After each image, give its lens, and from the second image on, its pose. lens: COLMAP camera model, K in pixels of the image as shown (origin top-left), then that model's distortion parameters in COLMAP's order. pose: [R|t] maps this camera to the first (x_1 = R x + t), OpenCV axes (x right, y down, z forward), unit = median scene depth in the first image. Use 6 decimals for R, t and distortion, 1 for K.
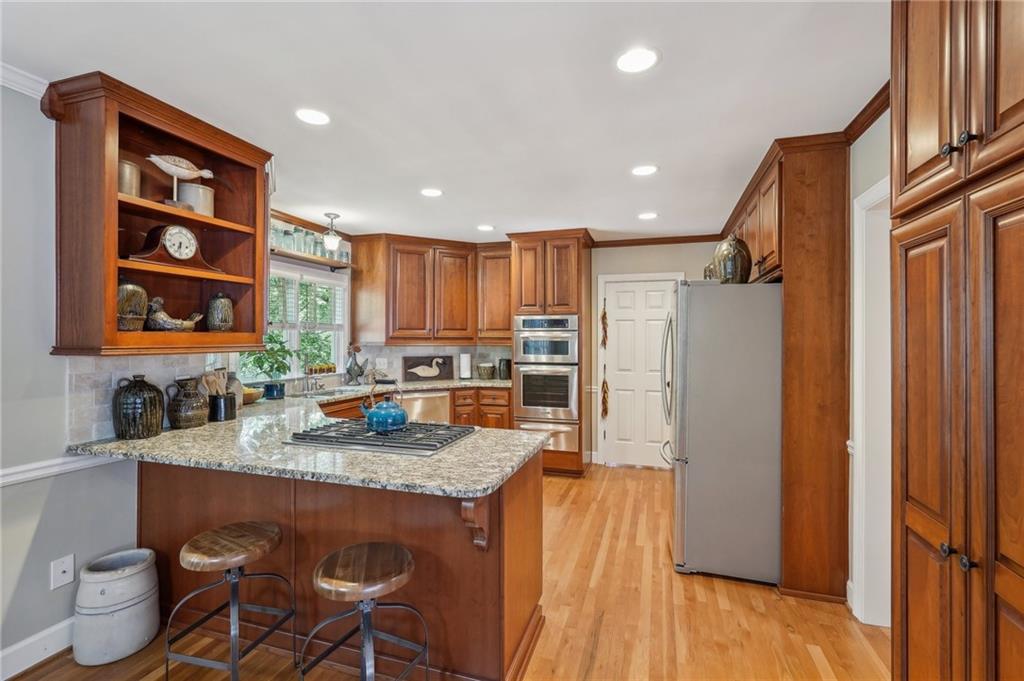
lens RADIAL K [[462.5, 0, 534.1], [0, 462.5, 332.2], [0, 0, 1]] dist [-0.011404, 0.006346]
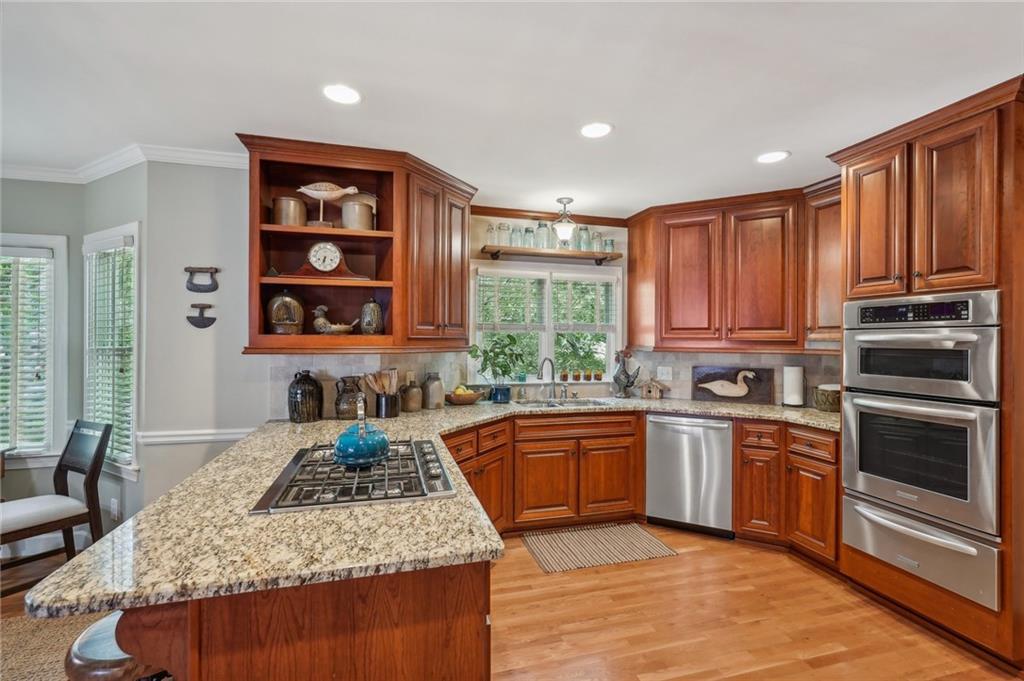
lens RADIAL K [[462.5, 0, 509.7], [0, 462.5, 341.7], [0, 0, 1]] dist [-0.011404, 0.006346]
pose [[0.519752, 0.006737, -0.854290, 0.413210], [0.006638, 0.999907, 0.011924, 0.004885], [0.854291, -0.011869, 0.519659, 0.726974]]
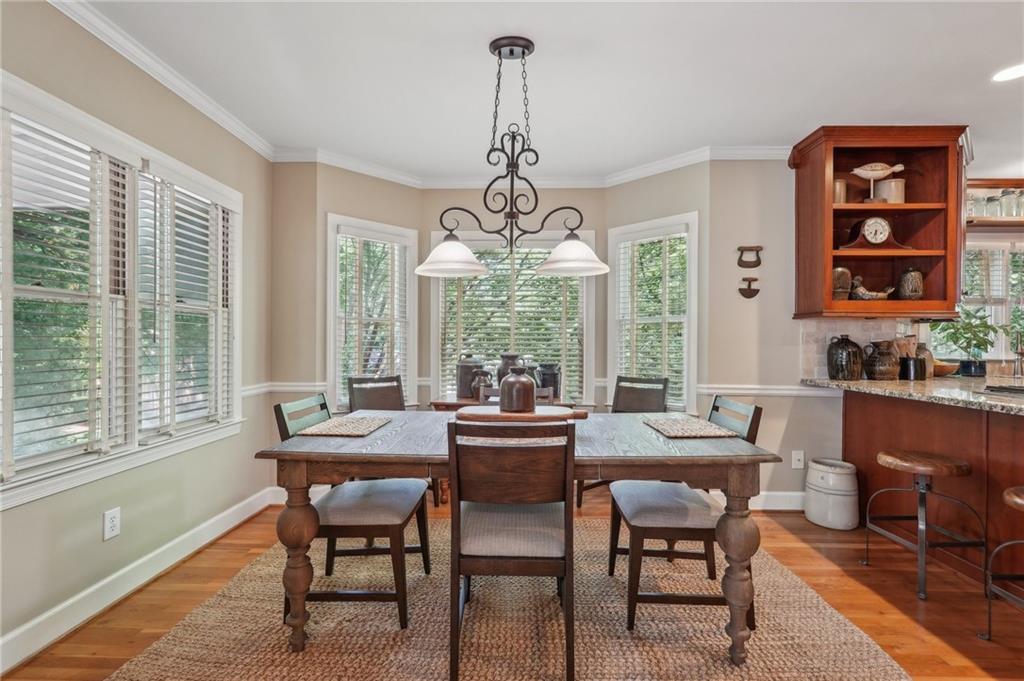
lens RADIAL K [[462.5, 0, 505.2], [0, 462.5, 344.7], [0, 0, 1]] dist [-0.011404, 0.006346]
pose [[0.247958, 0.011951, -0.968697, 0.185659], [0.008422, 0.999860, 0.014491, 0.083092], [0.968734, -0.011751, 0.247823, -0.272572]]
